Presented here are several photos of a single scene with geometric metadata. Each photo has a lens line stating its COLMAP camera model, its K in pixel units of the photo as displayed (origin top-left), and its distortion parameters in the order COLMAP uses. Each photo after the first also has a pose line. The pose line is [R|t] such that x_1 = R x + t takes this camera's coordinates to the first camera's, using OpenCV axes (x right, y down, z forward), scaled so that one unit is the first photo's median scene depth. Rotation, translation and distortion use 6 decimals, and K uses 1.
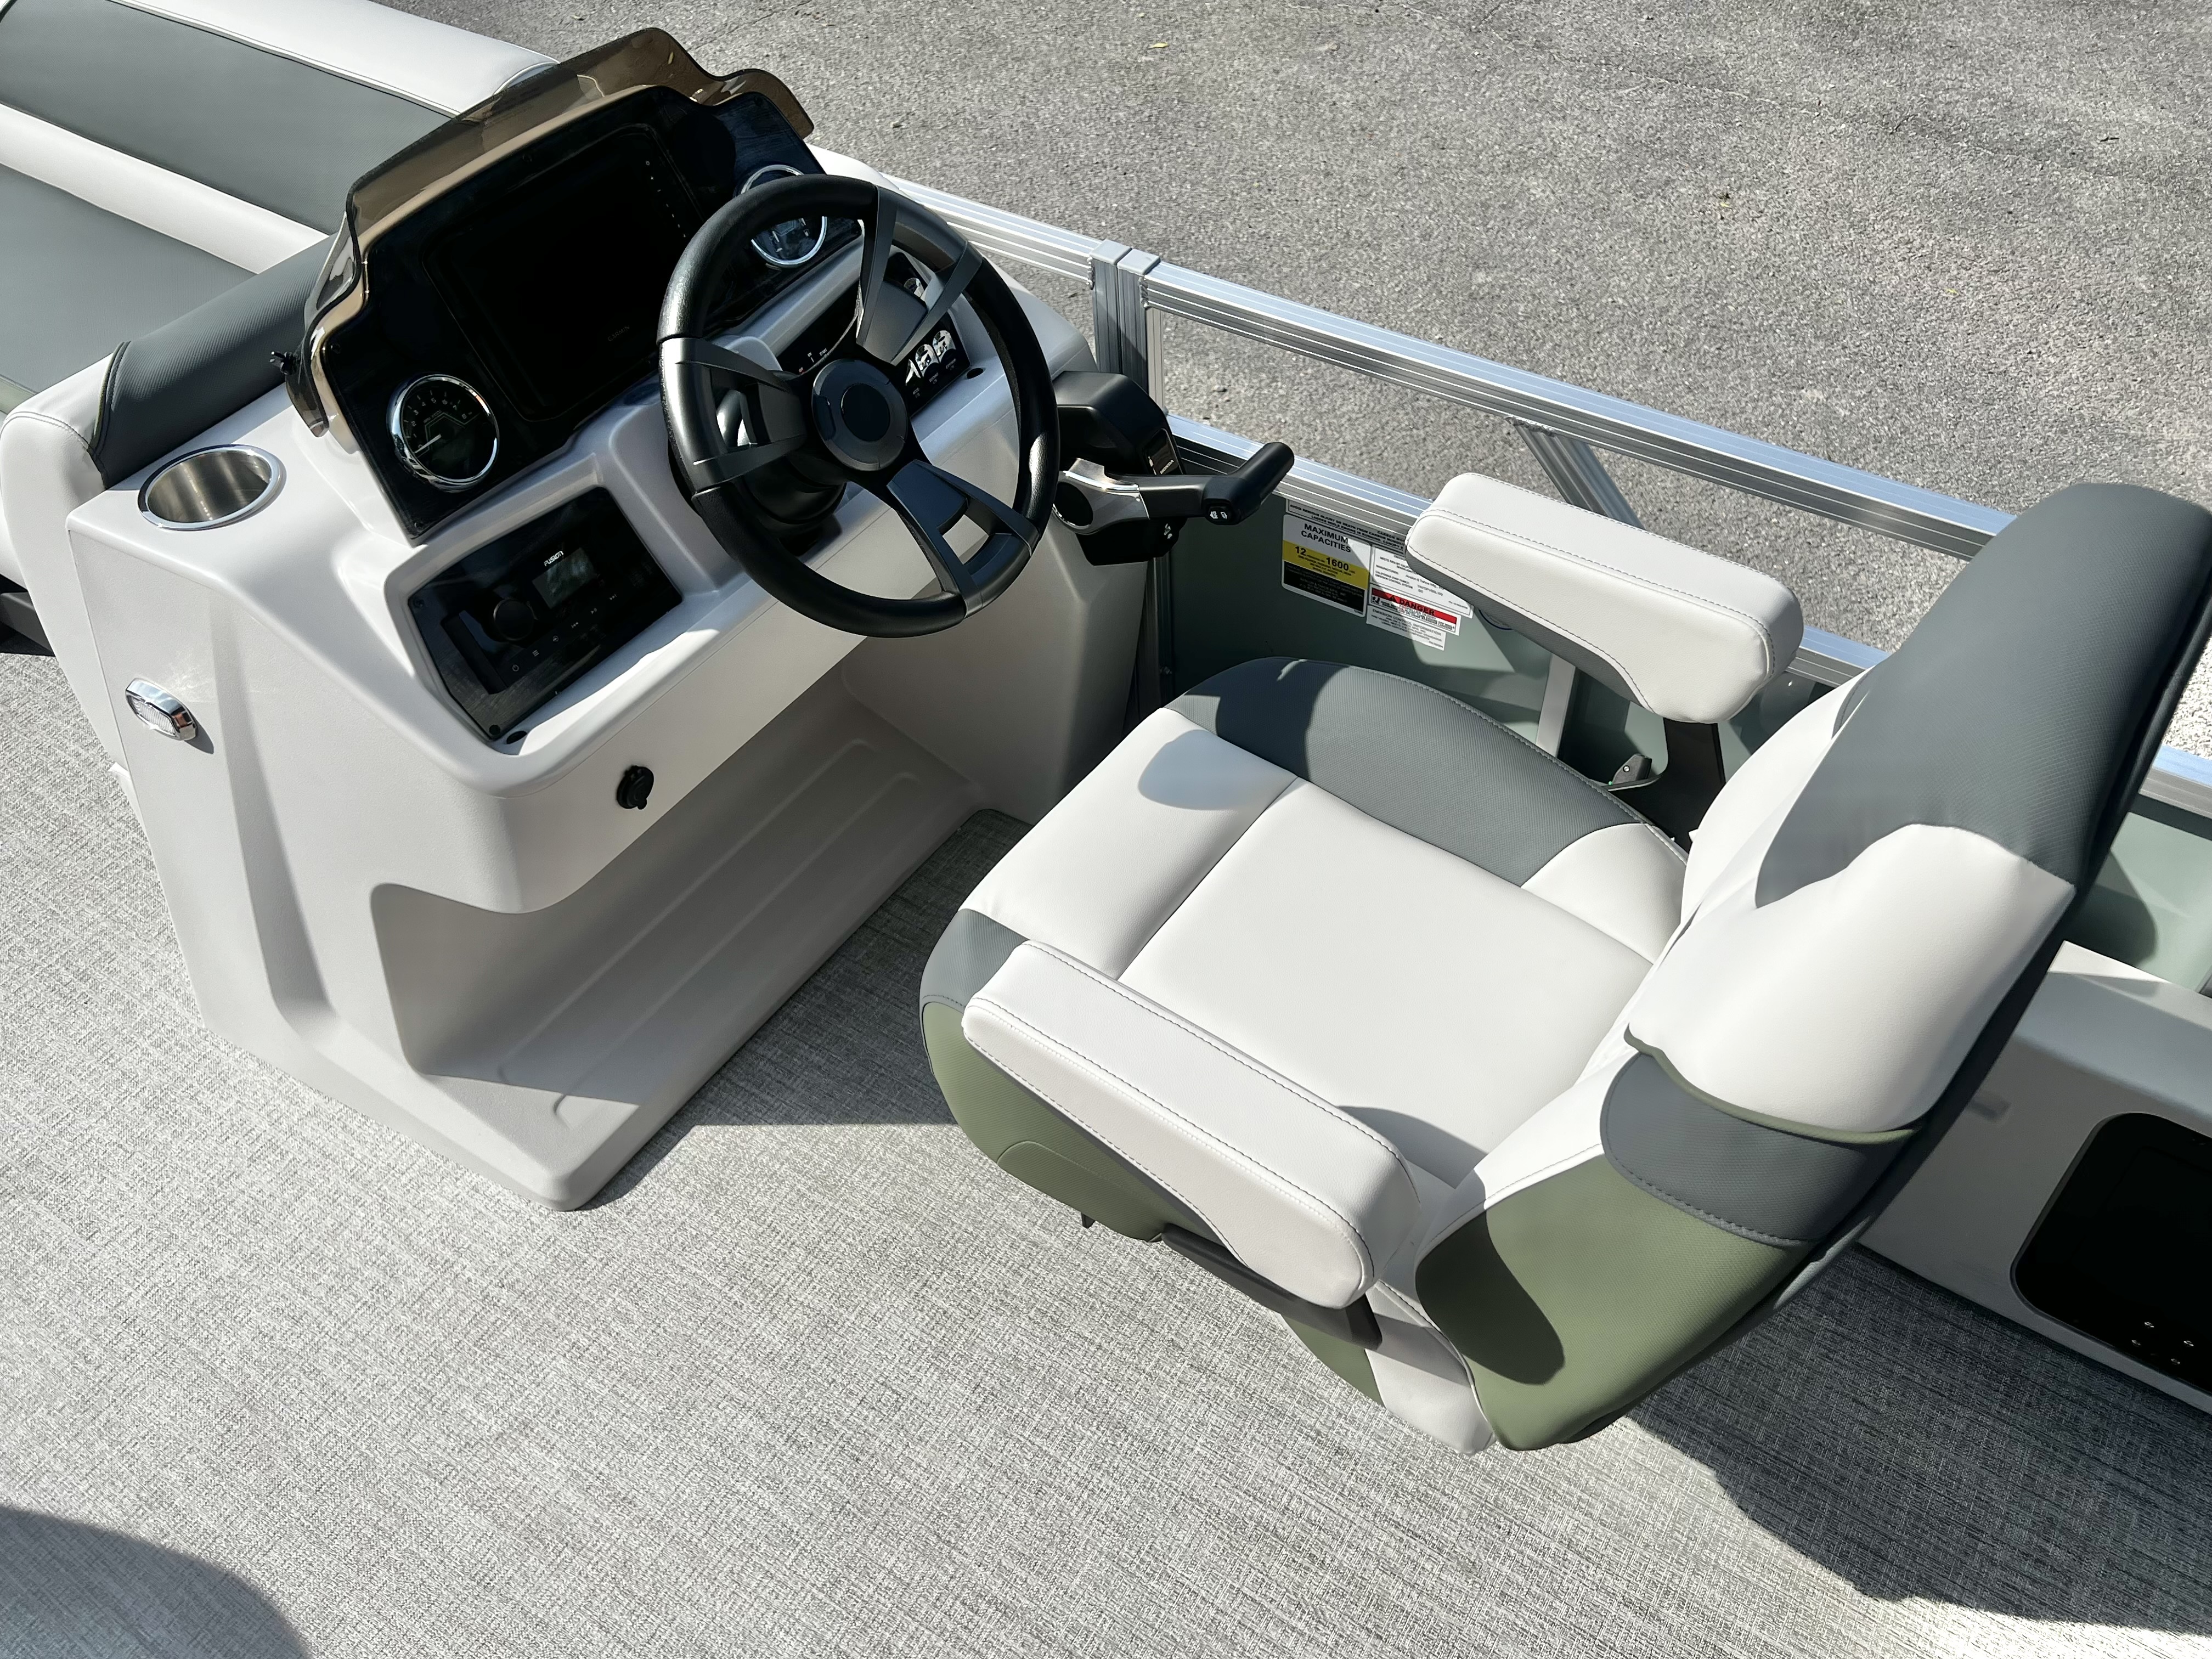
lens RADIAL K [[1730.3, 0, 1118.4], [0, 1730.3, 832.1], [0, 0, 1]] dist [0.046709, -0.049922]
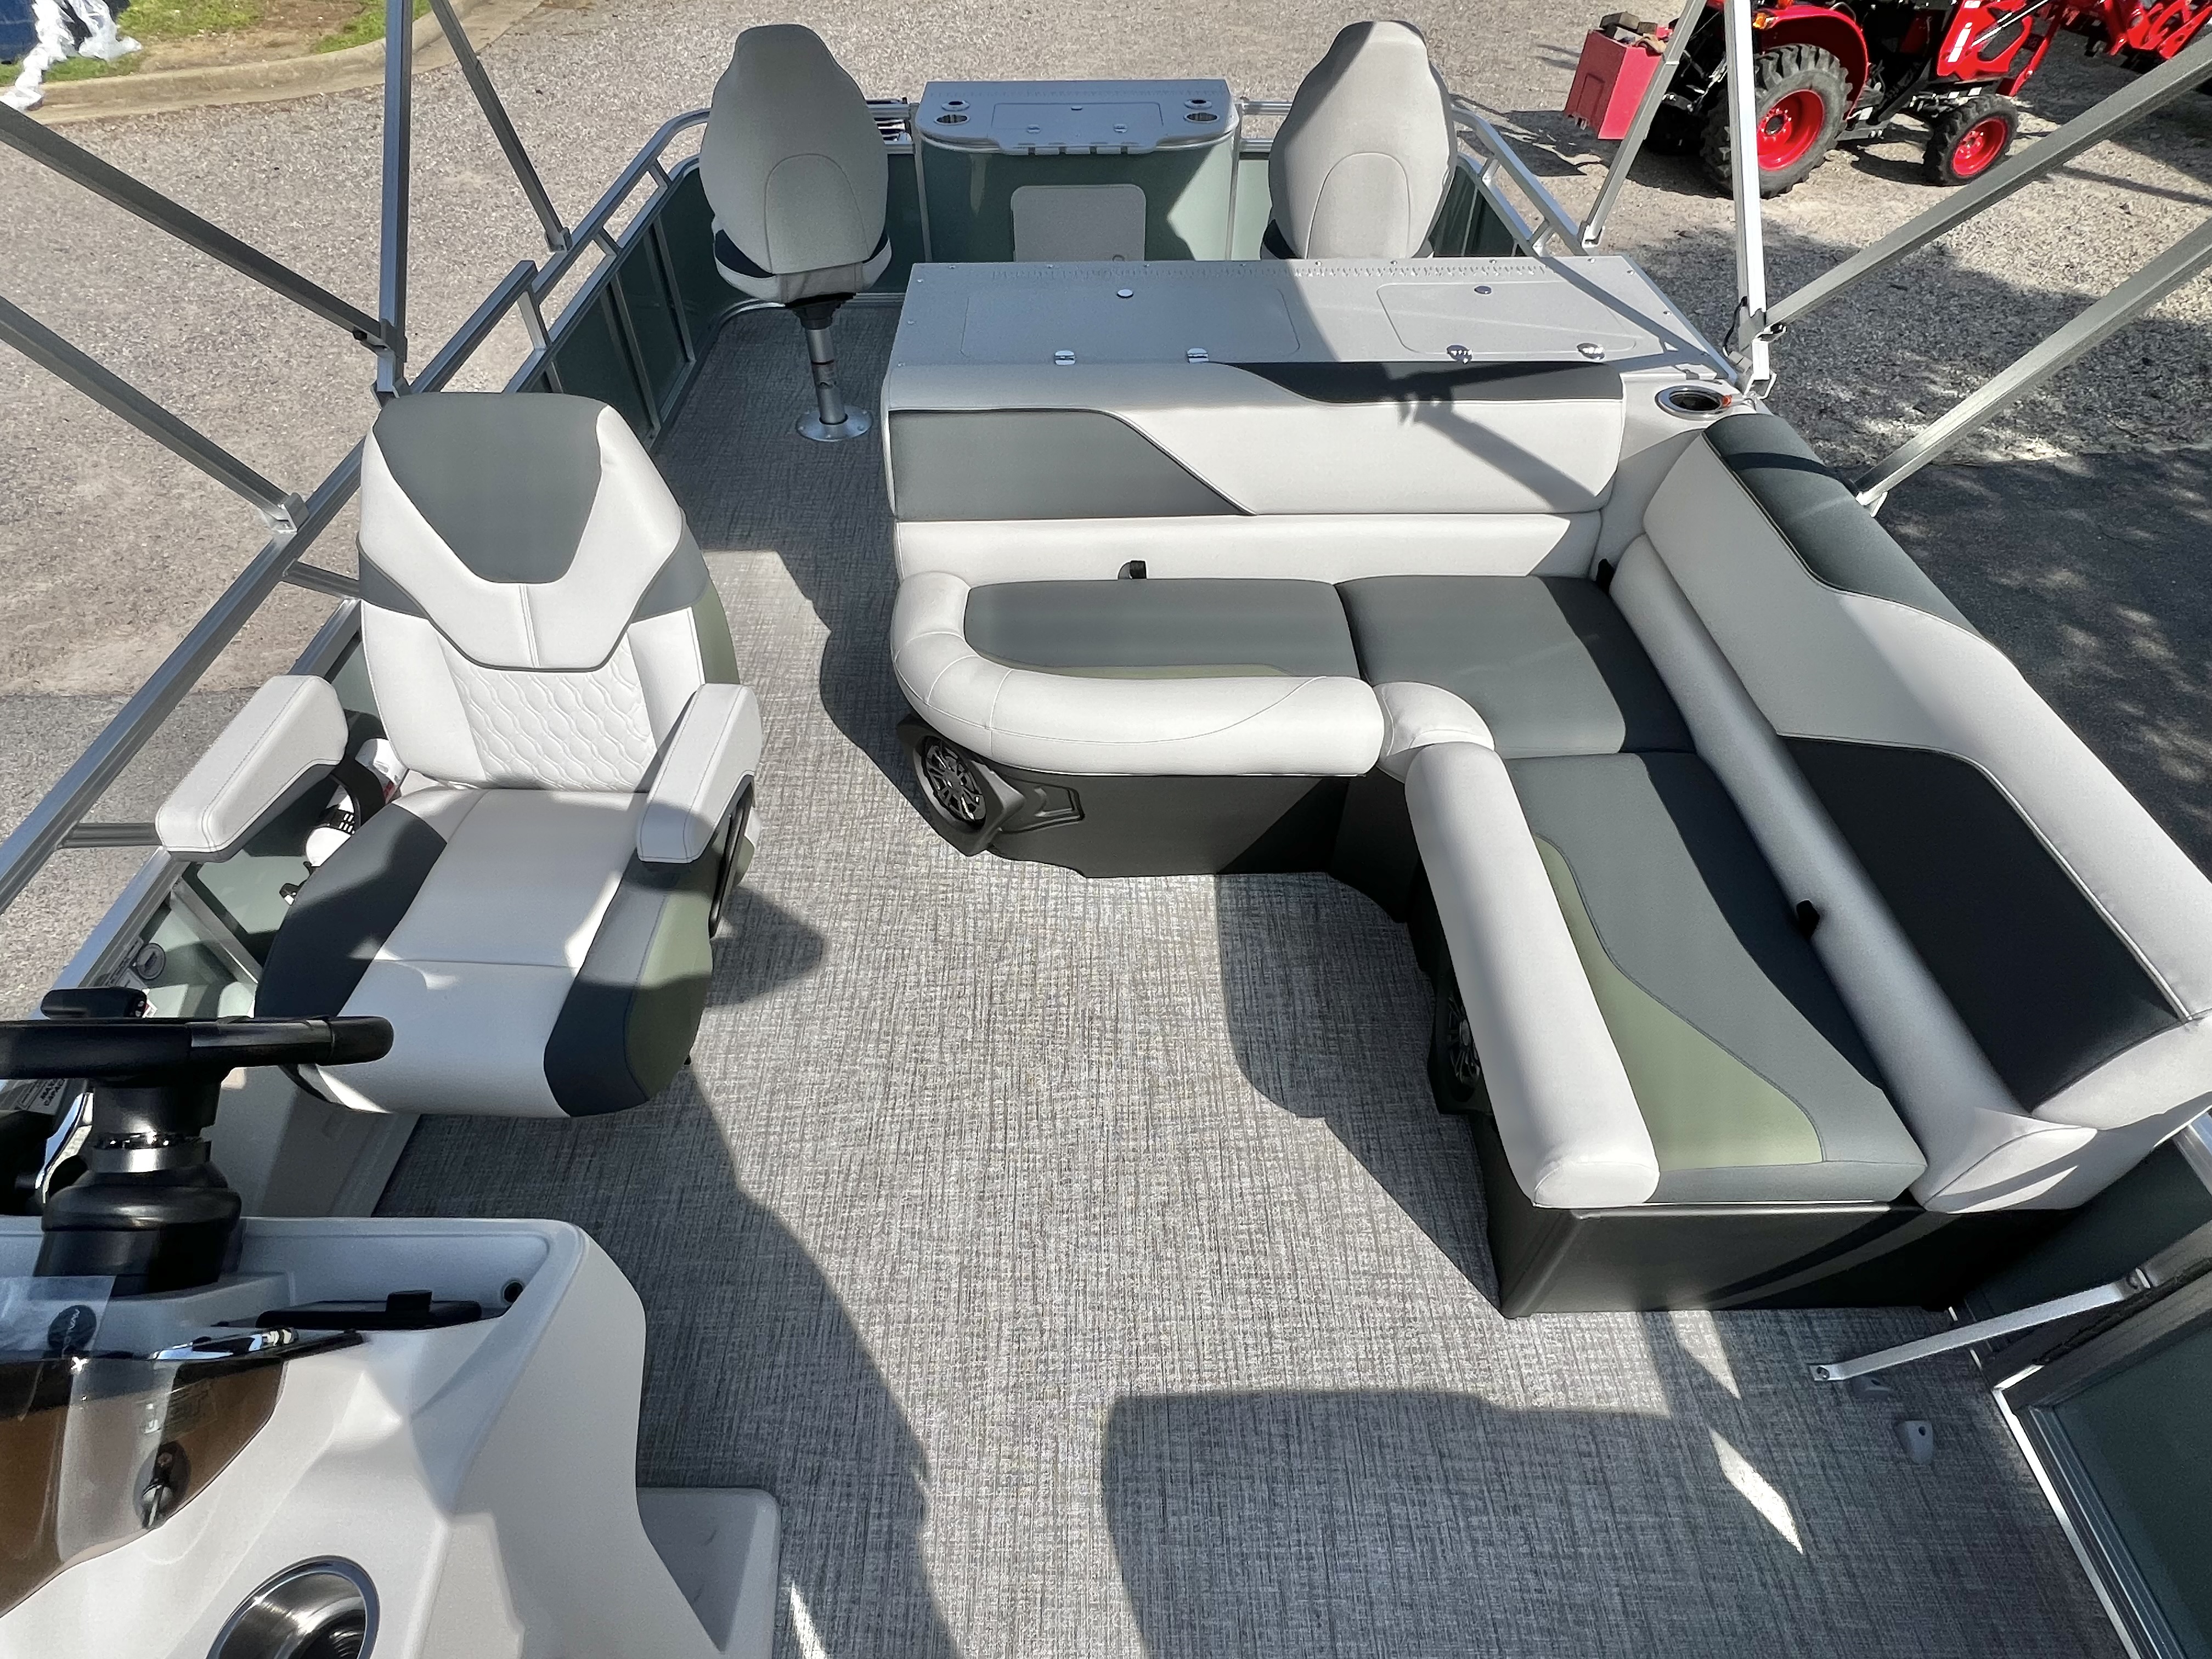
lens RADIAL K [[1144.4, 0, 1099.3], [0, 1144.4, 829.7], [0, 0, 1]] dist [-0.003110, 0.001376]
pose [[-0.563491, -0.565403, 0.602326, -0.772251], [0.631646, 0.175047, 0.755237, -0.396519], [-0.532449, 0.806026, 0.258497, 0.310835]]
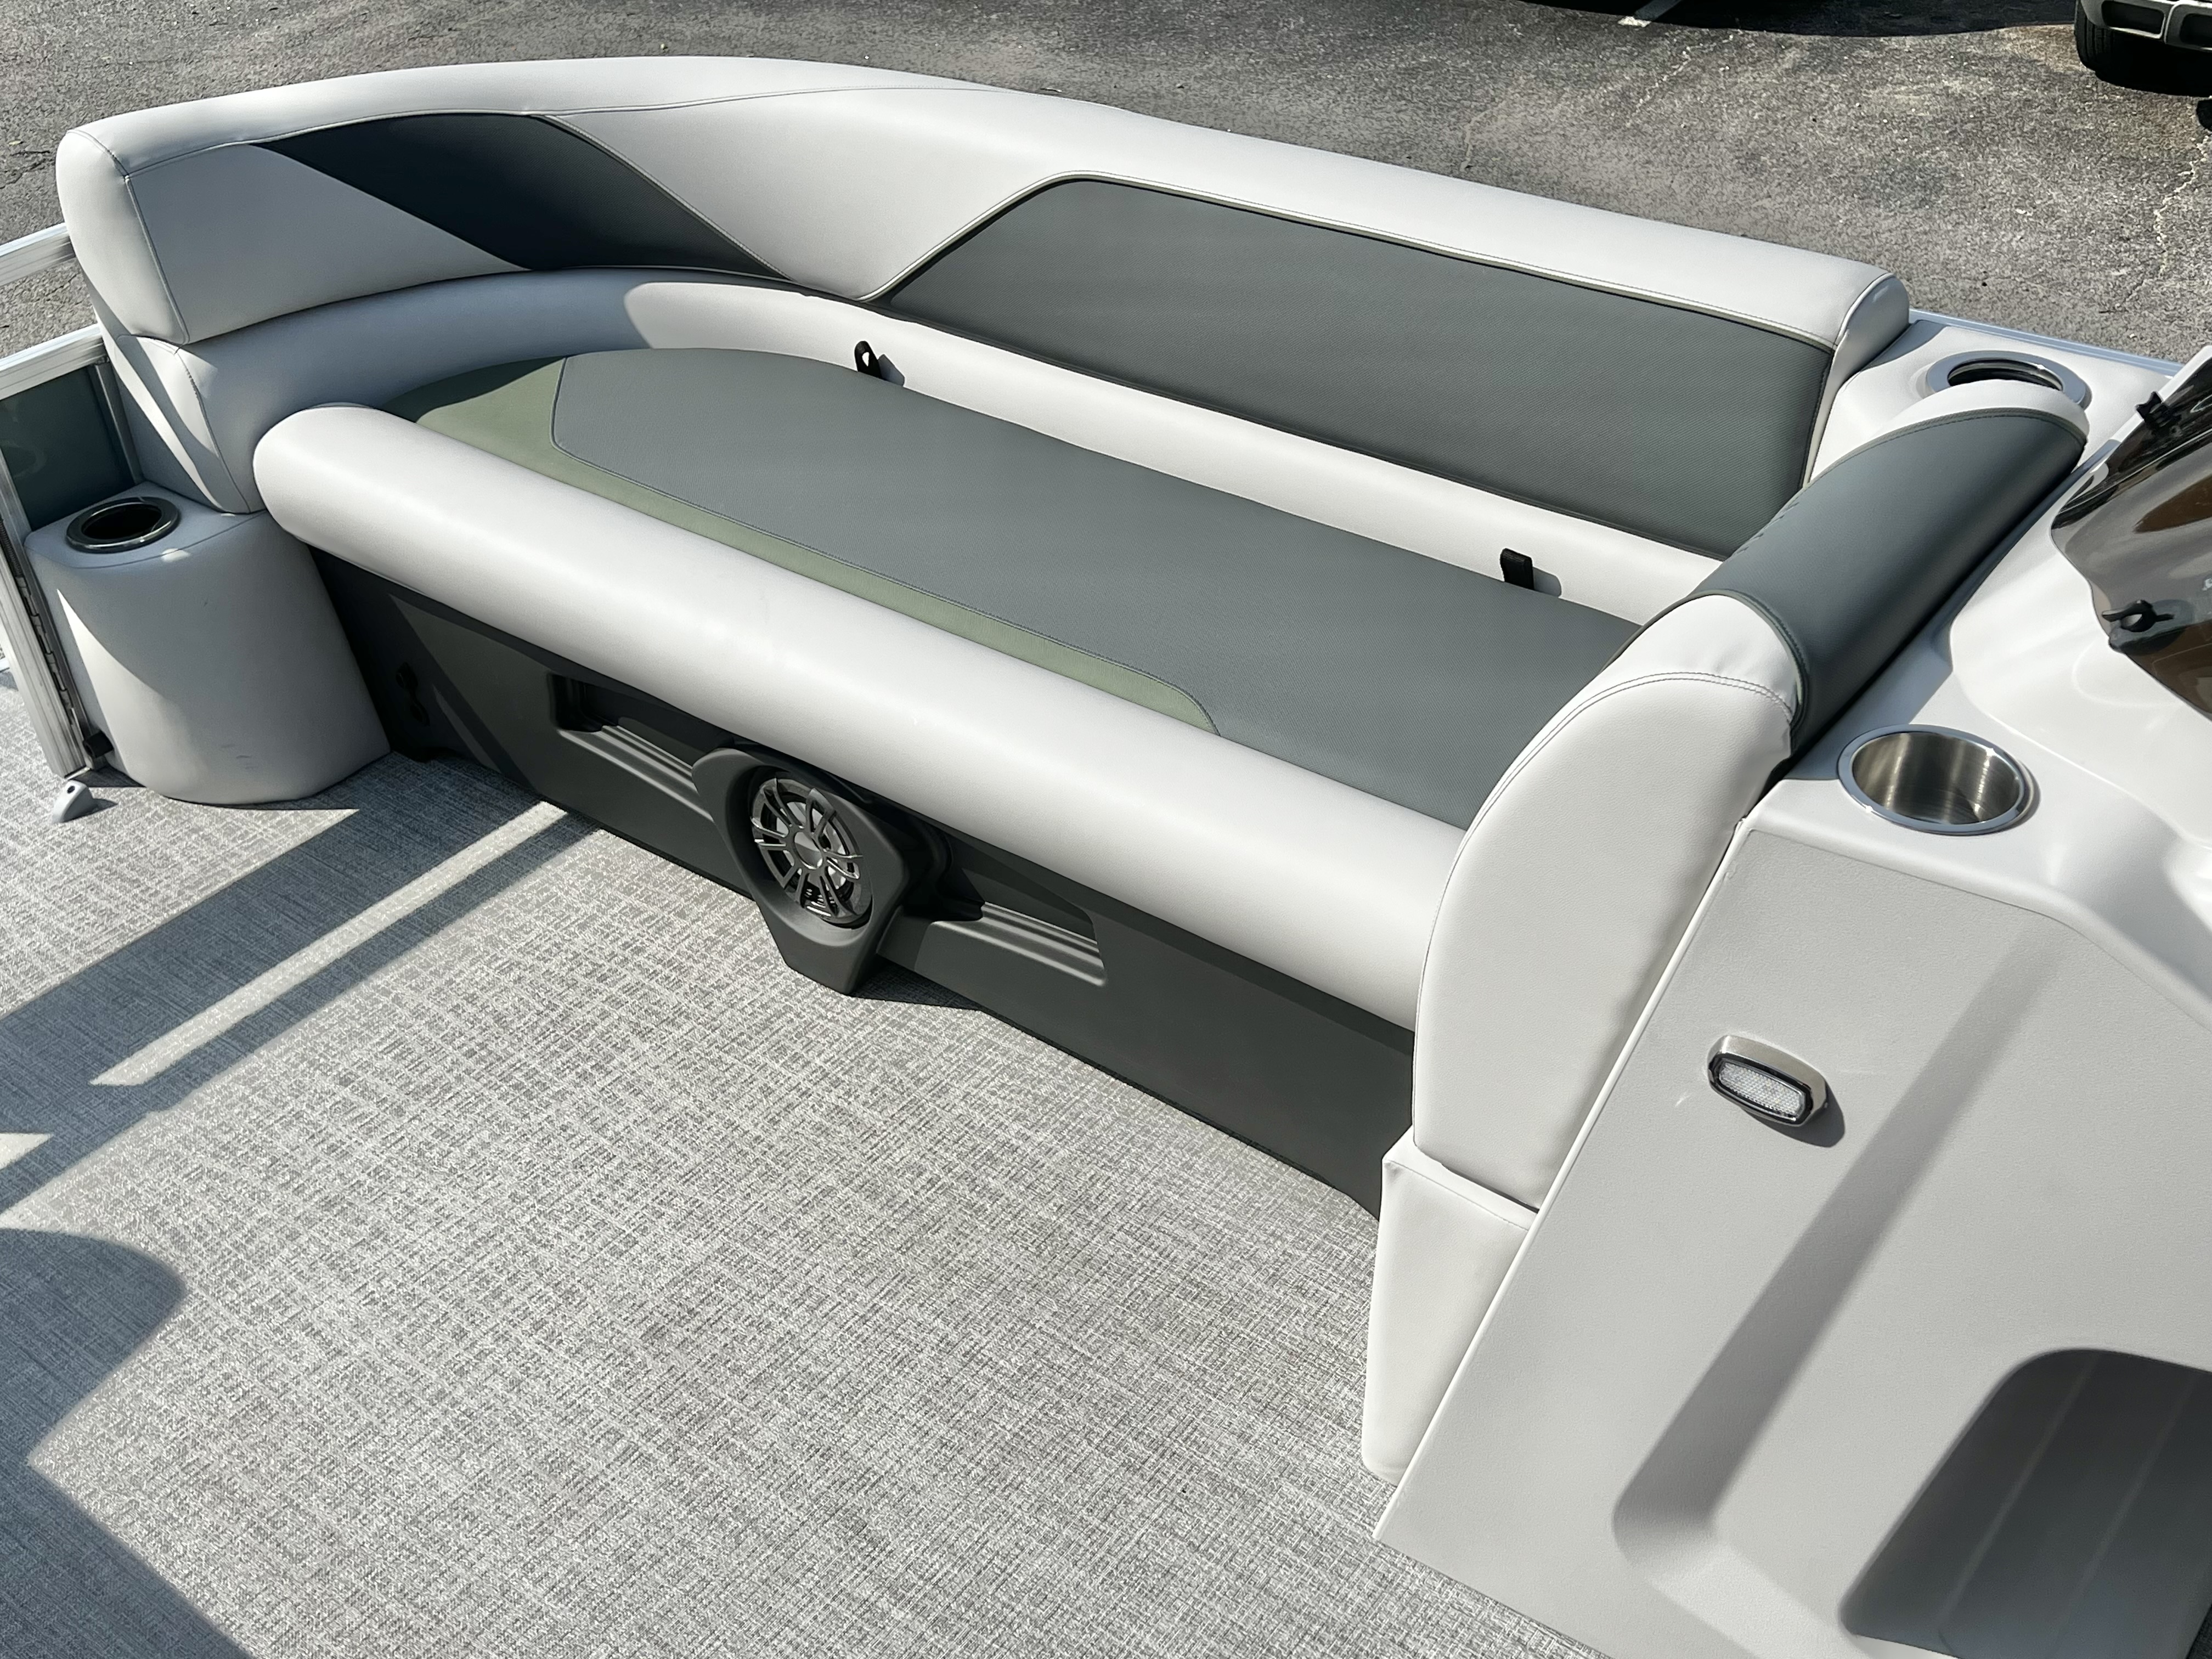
lens RADIAL K [[2258.7, 0, 1106.0], [0, 2258.7, 829.5], [0, 0, 1]] dist [0.013795, 0.023058]
pose [[0.996720, 0.037651, -0.071633, -0.728956], [-0.051677, 0.977321, -0.205359, 0.033159], [0.062276, 0.208387, 0.976062, 0.052765]]
